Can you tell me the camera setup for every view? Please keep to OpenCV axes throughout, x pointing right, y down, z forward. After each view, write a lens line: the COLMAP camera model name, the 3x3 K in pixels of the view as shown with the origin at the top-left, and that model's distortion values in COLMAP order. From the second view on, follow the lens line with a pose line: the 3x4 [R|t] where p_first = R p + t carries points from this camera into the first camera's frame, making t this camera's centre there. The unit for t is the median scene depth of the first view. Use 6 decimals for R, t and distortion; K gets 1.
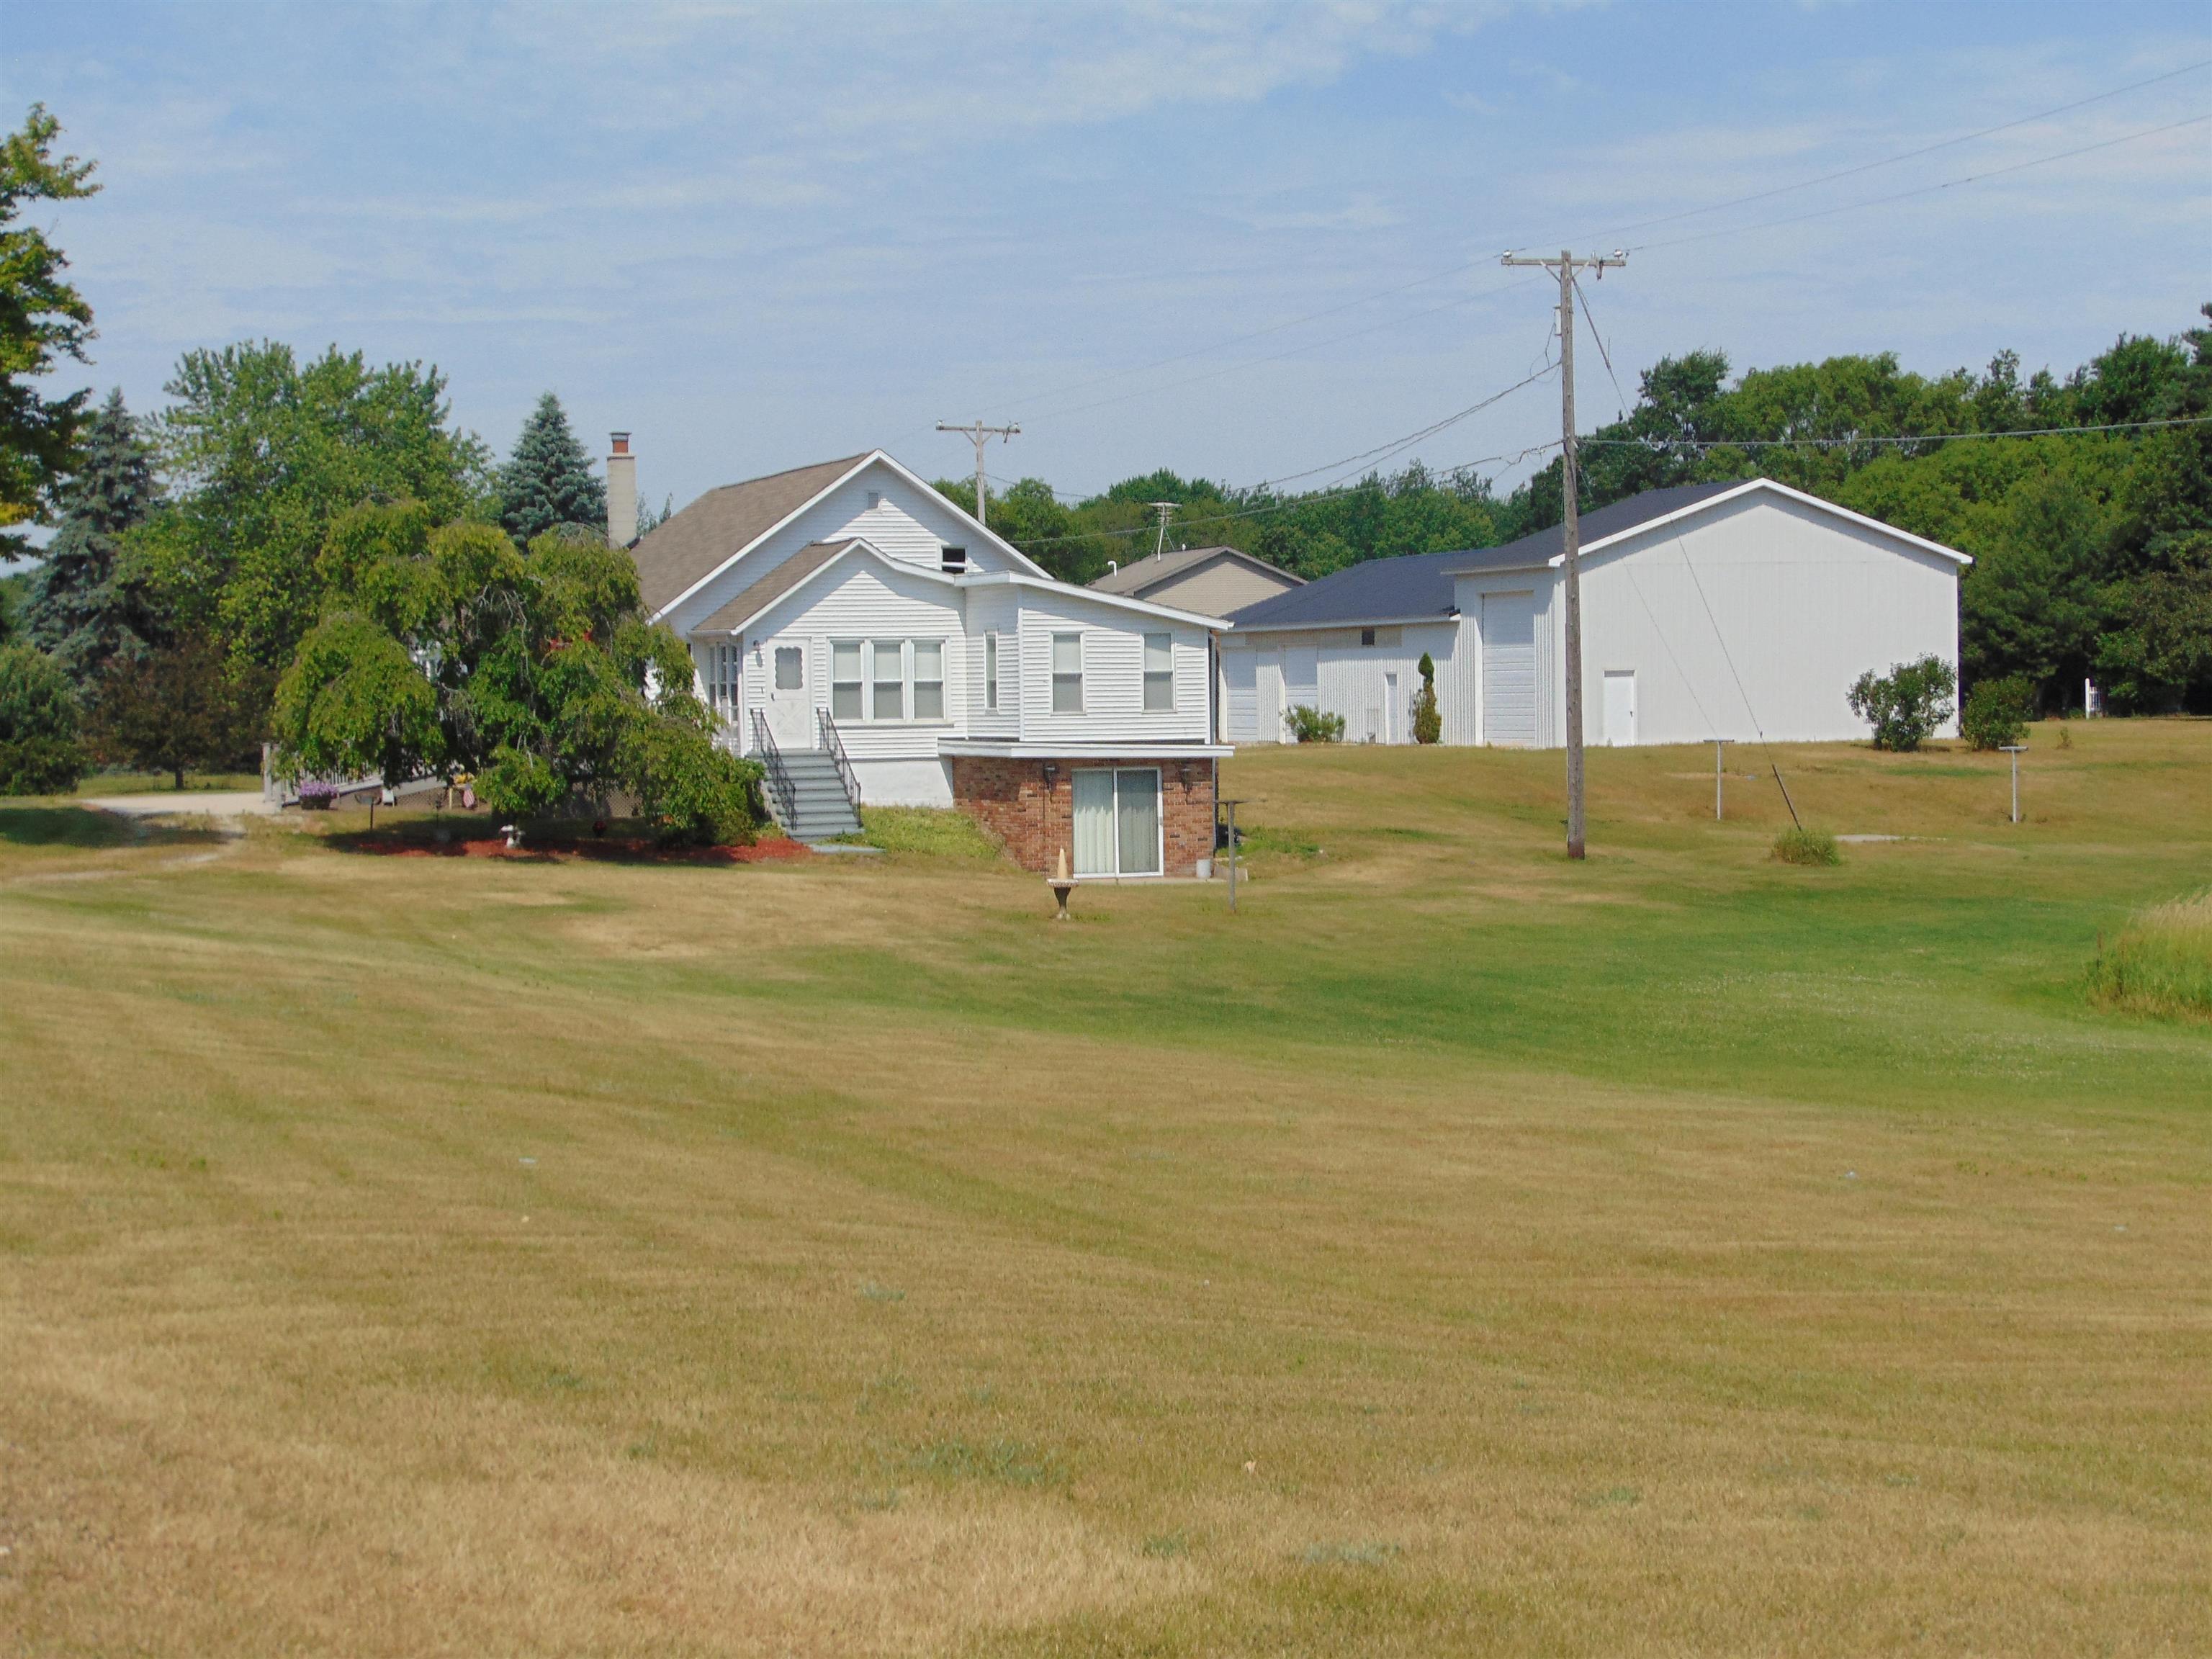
lens RADIAL K [[3967.5, 0, 1112.2], [0, 3967.5, 933.3], [0, 0, 1]] dist [0.009939, 0.358476]
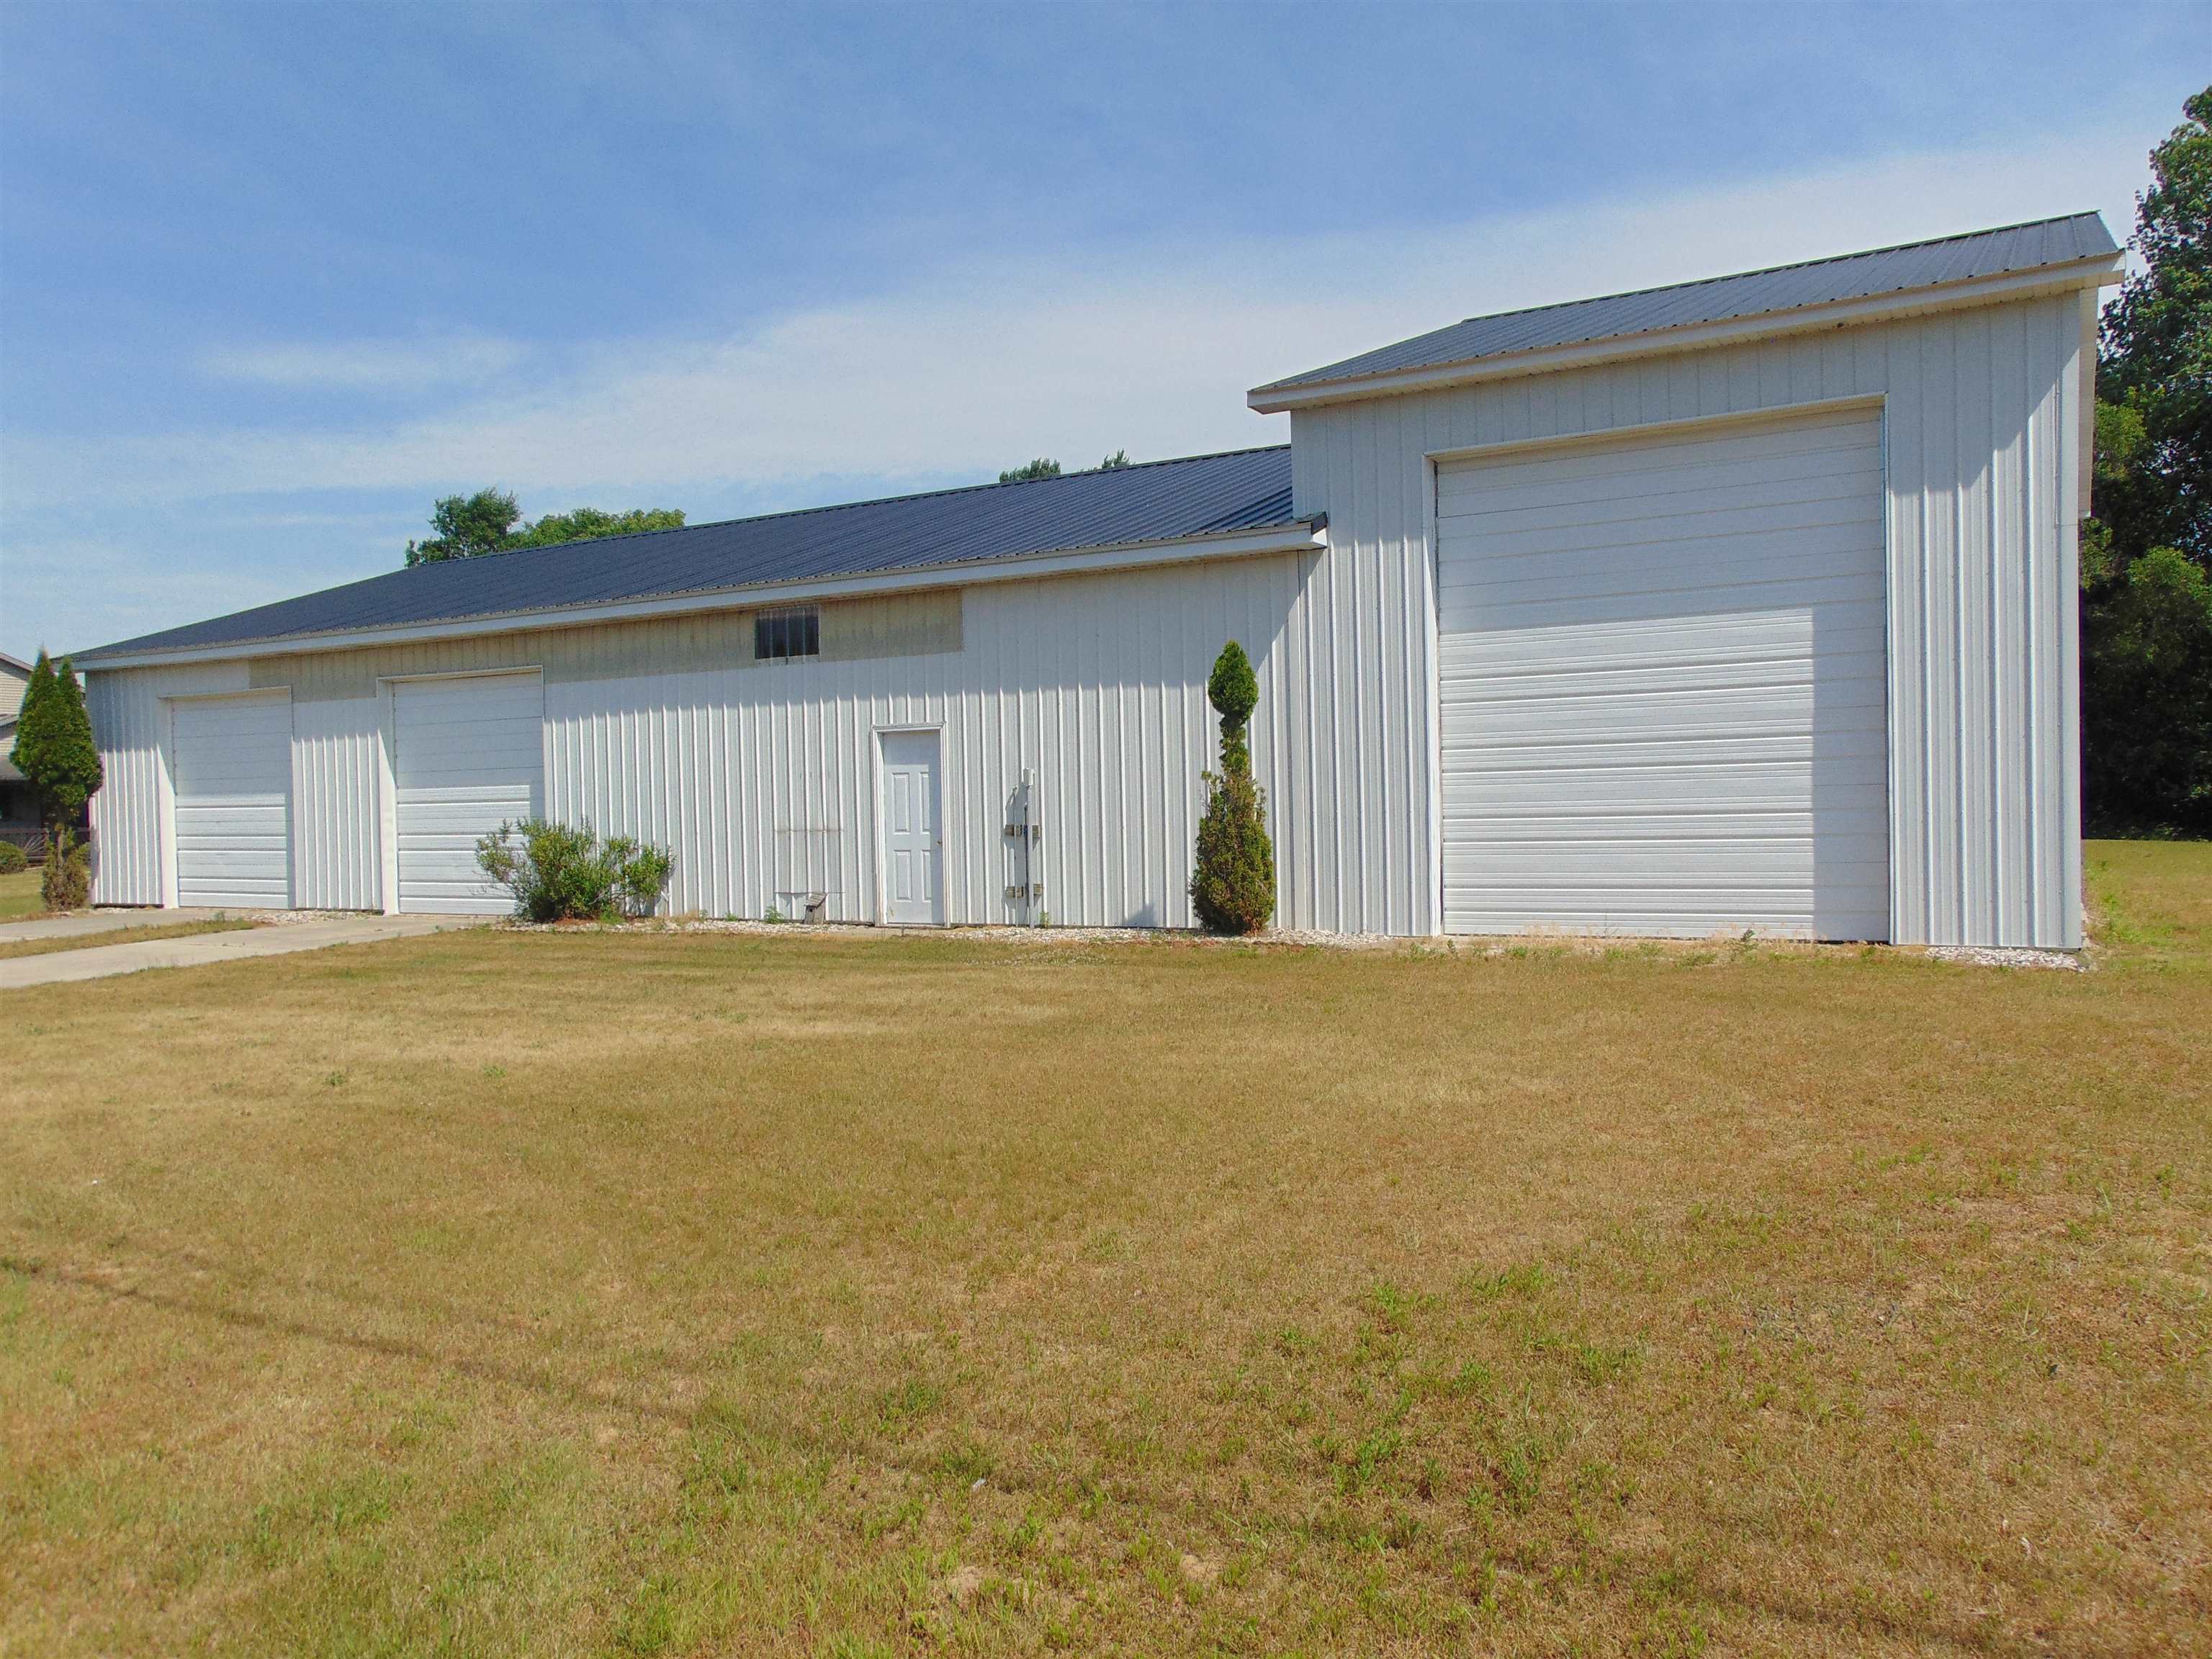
lens RADIAL K [[1677.1, 0, 1106.0], [0, 1677.1, 829.5], [0, 0, 1]] dist [-0.039818, 0.113472]
pose [[0.769808, -0.009337, 0.638208, -0.017062], [0.047843, 0.997924, -0.043109, -0.074385], [-0.636480, 0.063719, 0.768656, 1.317462]]
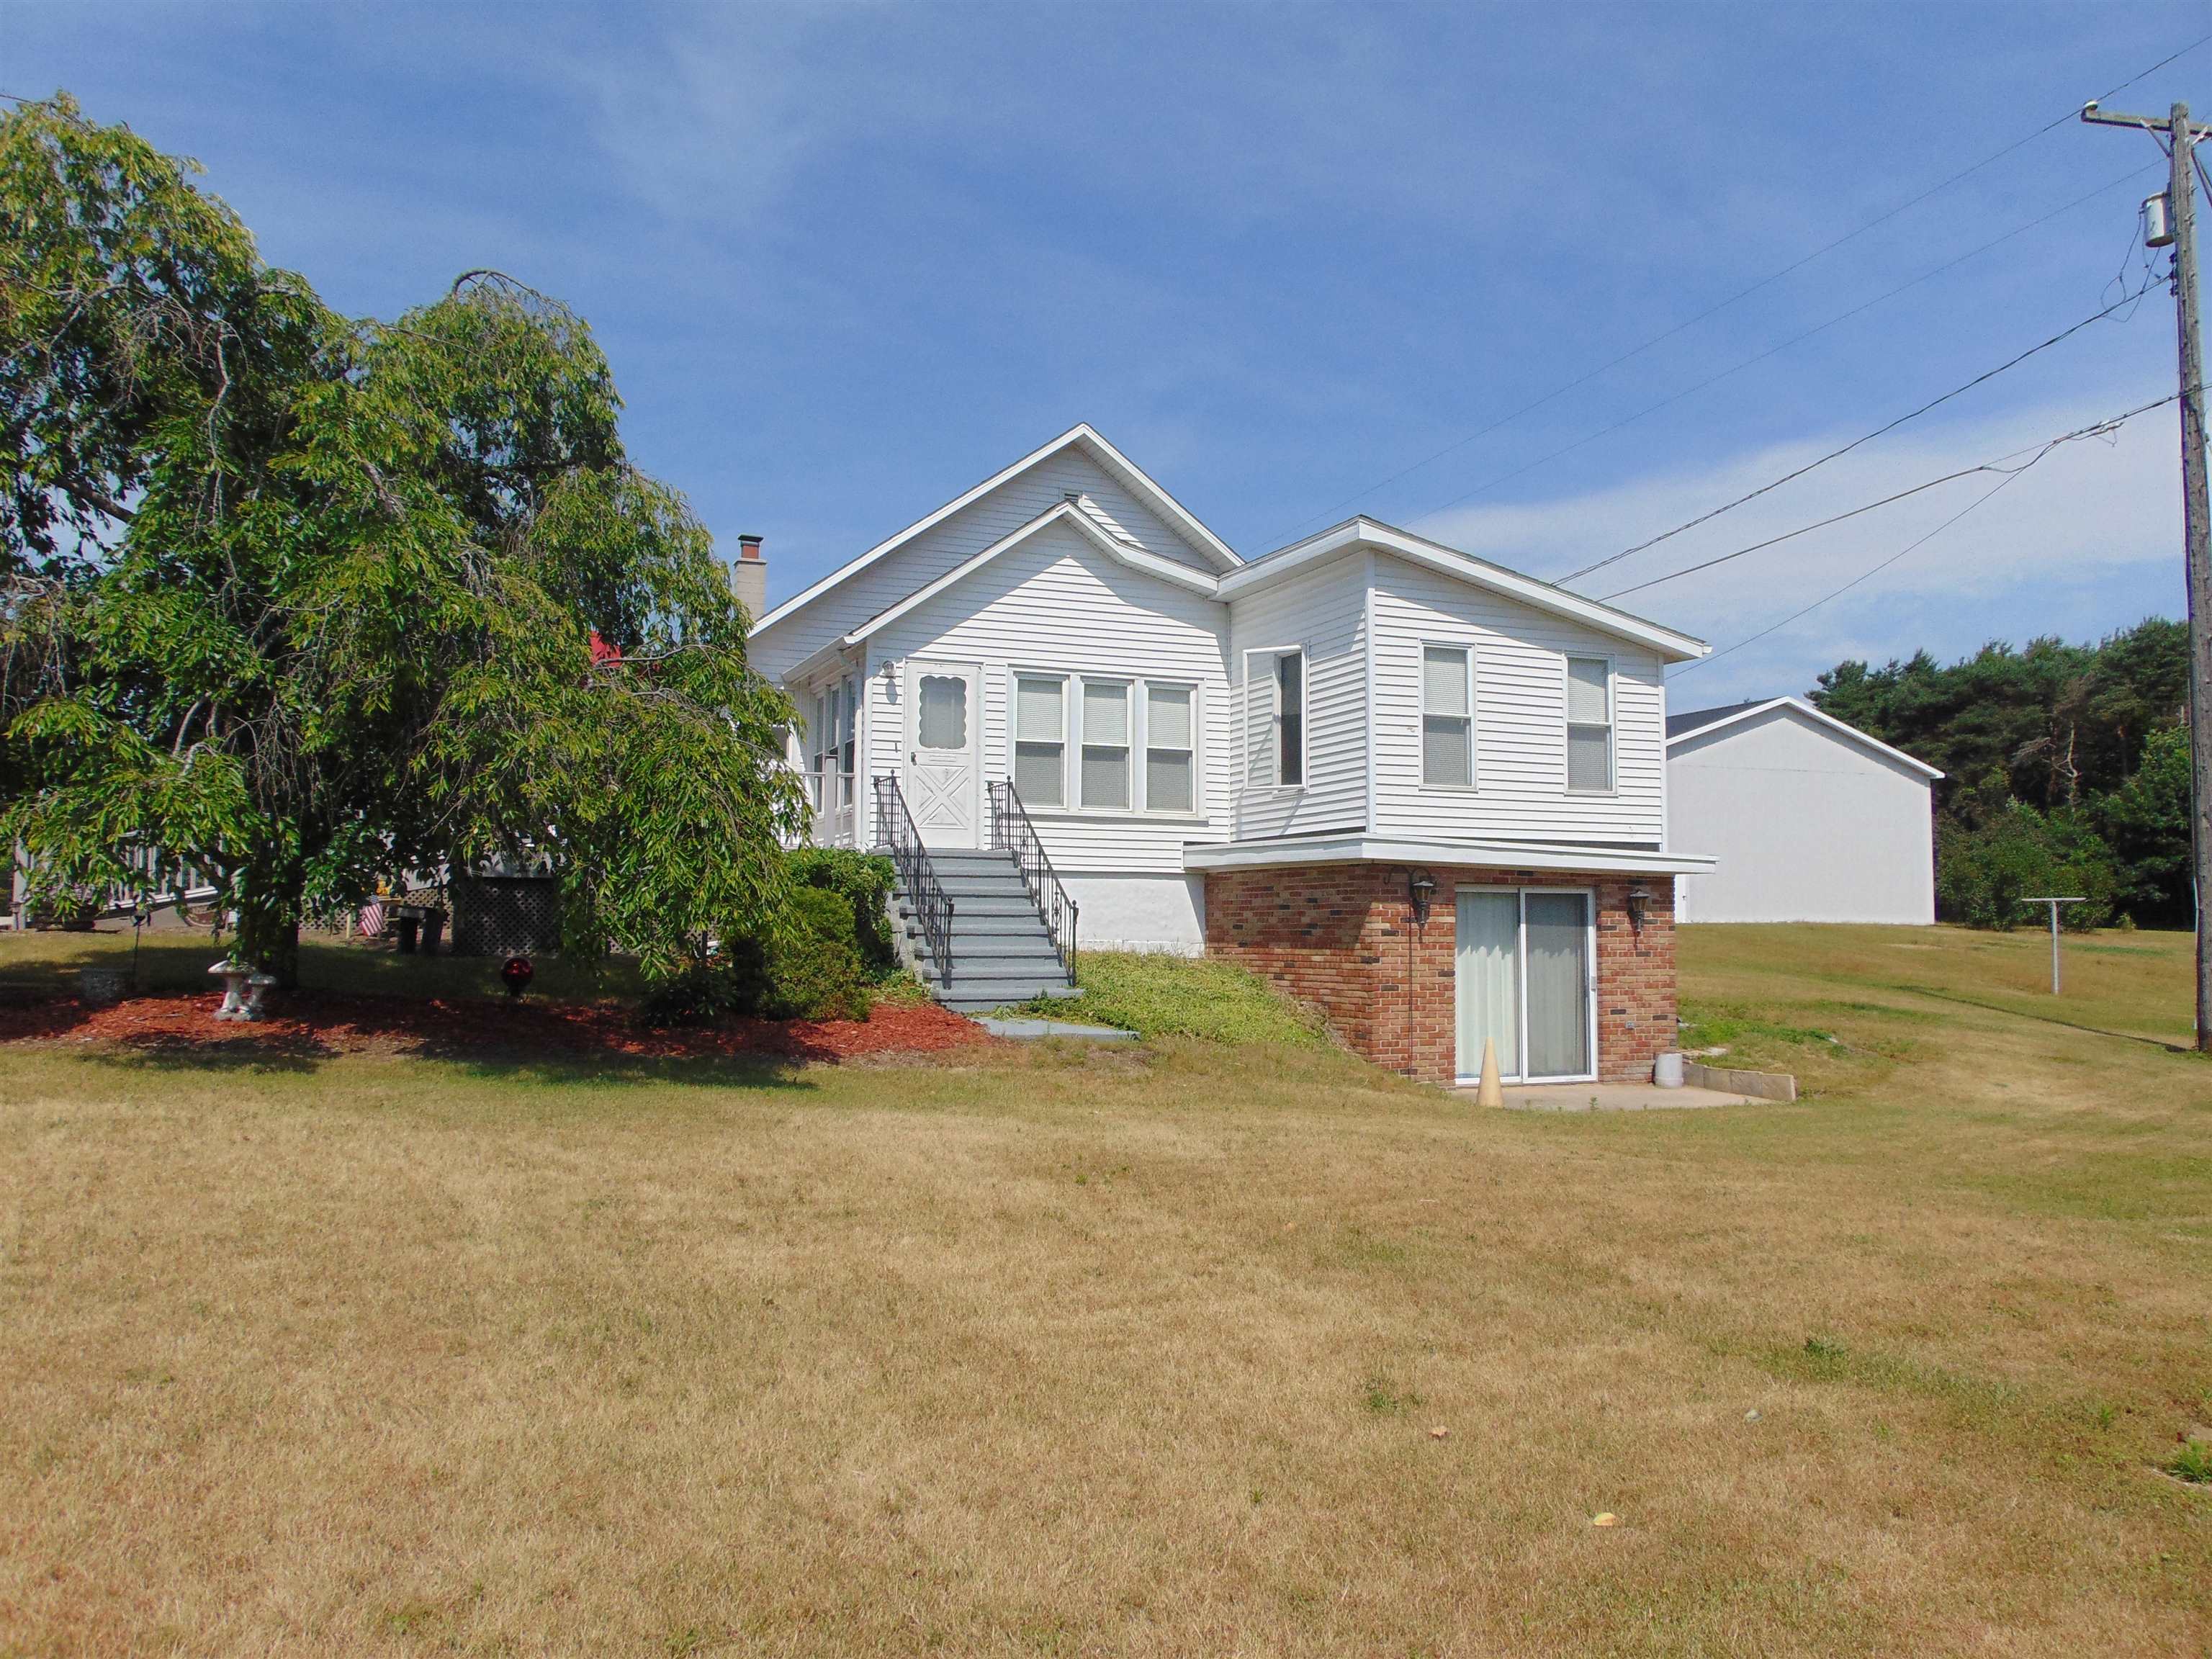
lens RADIAL K [[1677.1, 0, 1106.0], [0, 1677.1, 829.5], [0, 0, 1]] dist [-0.039818, 0.113472]
pose [[0.999288, 0.021176, 0.031239, -0.063631], [-0.017205, 0.992340, -0.122330, -0.019267], [-0.033590, 0.121705, 0.991998, 0.742758]]
